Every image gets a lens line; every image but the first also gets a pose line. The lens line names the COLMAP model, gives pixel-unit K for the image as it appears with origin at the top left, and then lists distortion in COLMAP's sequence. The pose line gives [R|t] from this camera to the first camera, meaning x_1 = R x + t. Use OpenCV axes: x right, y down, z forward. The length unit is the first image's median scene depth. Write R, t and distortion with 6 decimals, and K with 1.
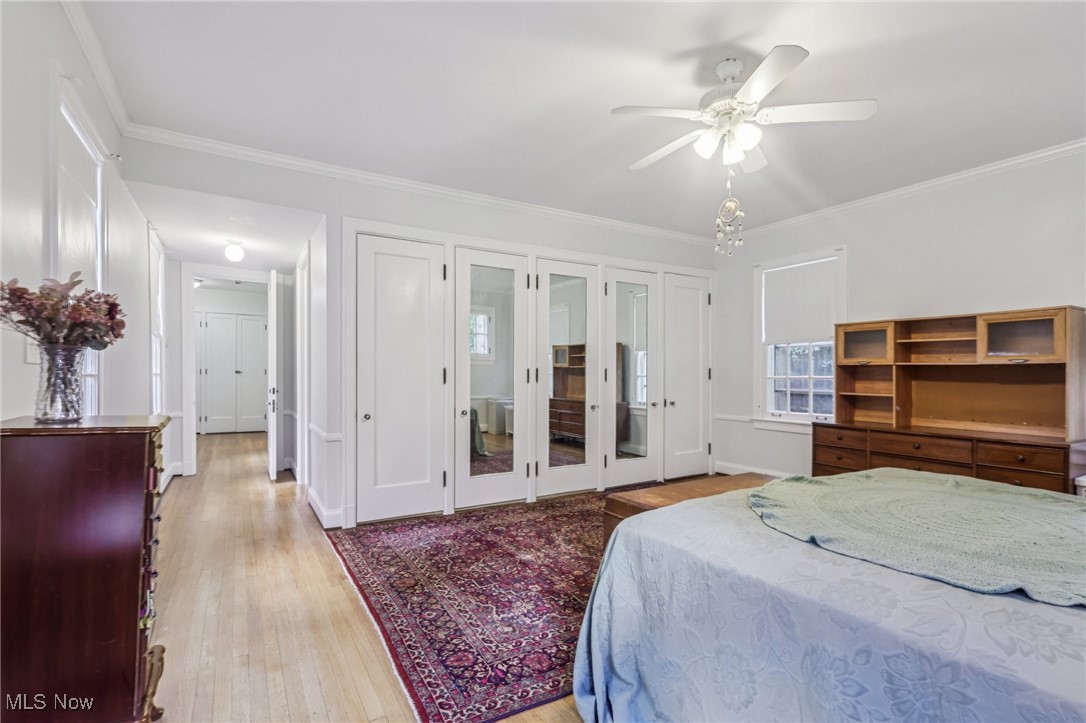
lens RADIAL K [[522.9, 0, 541.8], [0, 522.9, 372.0], [0, 0, 1]] dist [-0.015666, 0.000157]
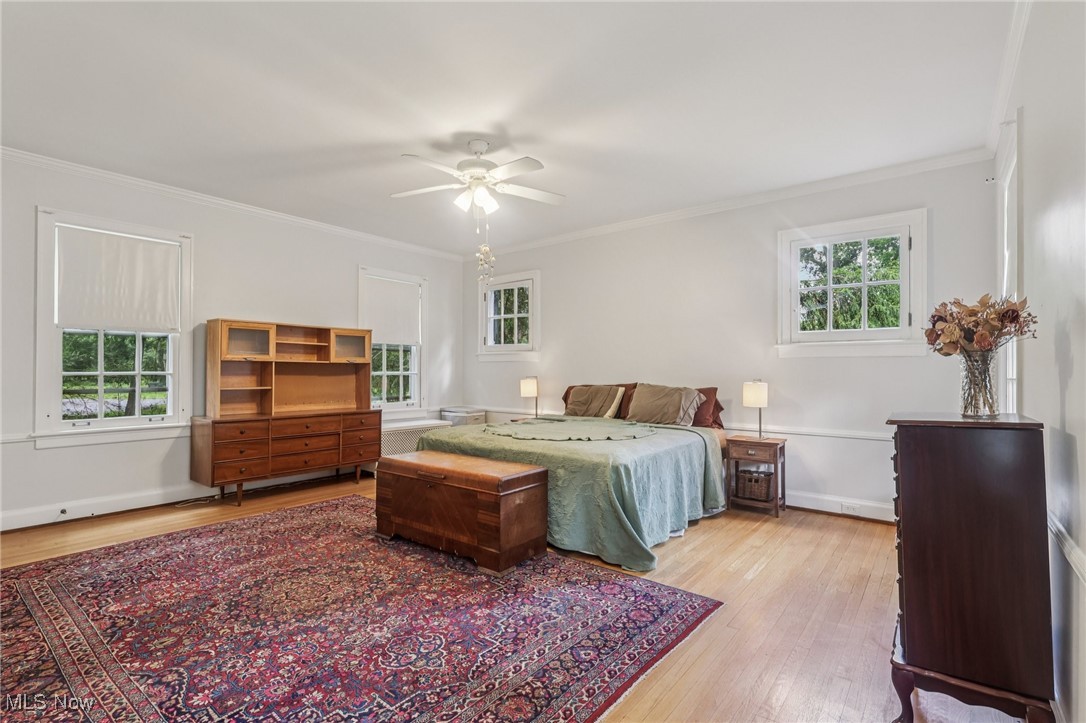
lens RADIAL K [[512.2, 0, 538.7], [0, 512.2, 359.9], [0, 0, 1]] dist [-0.014652, 0.000442]
pose [[-0.360408, 0.013576, 0.932696, -0.789801], [-0.005657, 0.999844, -0.016739, -0.002010], [-0.932778, -0.011309, -0.360275, 1.120862]]
